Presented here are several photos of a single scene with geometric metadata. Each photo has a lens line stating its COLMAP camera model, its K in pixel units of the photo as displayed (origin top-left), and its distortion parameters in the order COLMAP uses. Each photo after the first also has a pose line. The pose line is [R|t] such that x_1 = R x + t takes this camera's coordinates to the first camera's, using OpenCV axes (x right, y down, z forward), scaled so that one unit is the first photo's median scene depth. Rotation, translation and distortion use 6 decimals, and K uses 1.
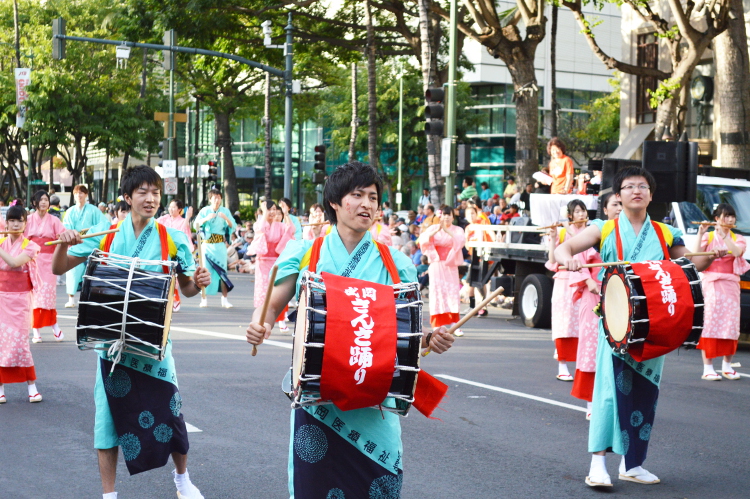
lens RADIAL K [[1770.4, 0, 375.0], [0, 1770.4, 249.5], [0, 0, 1]] dist [-0.010373, 0.453553]
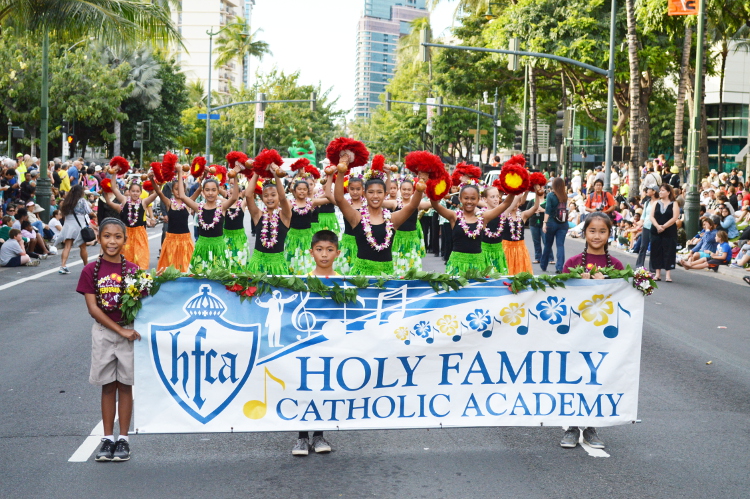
lens RADIAL K [[1416.5, 0, 375.0], [0, 1416.5, 249.5], [0, 0, 1]] dist [0.239513, -0.008932]
pose [[0.952833, 0.033668, -0.301622, 0.279978], [-0.026205, 0.999243, 0.028754, 0.011101], [0.302362, -0.019494, 0.952994, -0.554395]]
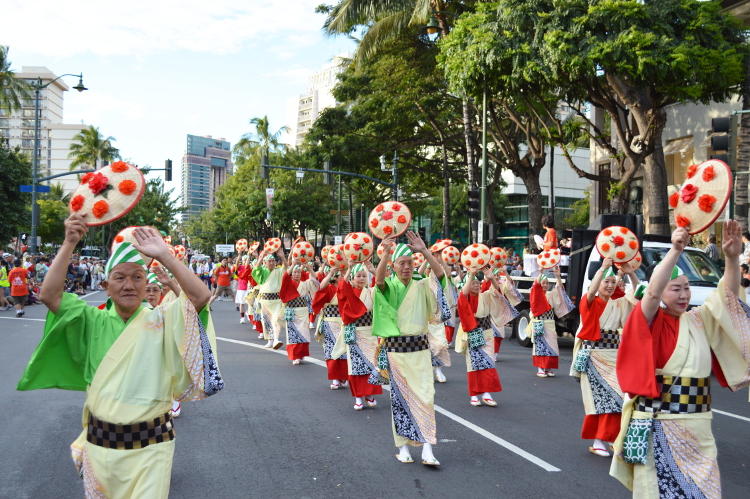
lens RADIAL K [[882.6, 0, 375.0], [0, 882.6, 249.5], [0, 0, 1]] dist [-0.031213, -0.027617]
pose [[0.994687, -0.004101, -0.102866, 0.017672], [0.000379, 0.999345, -0.036177, -0.003917], [0.102947, 0.035946, 0.994037, 0.114664]]
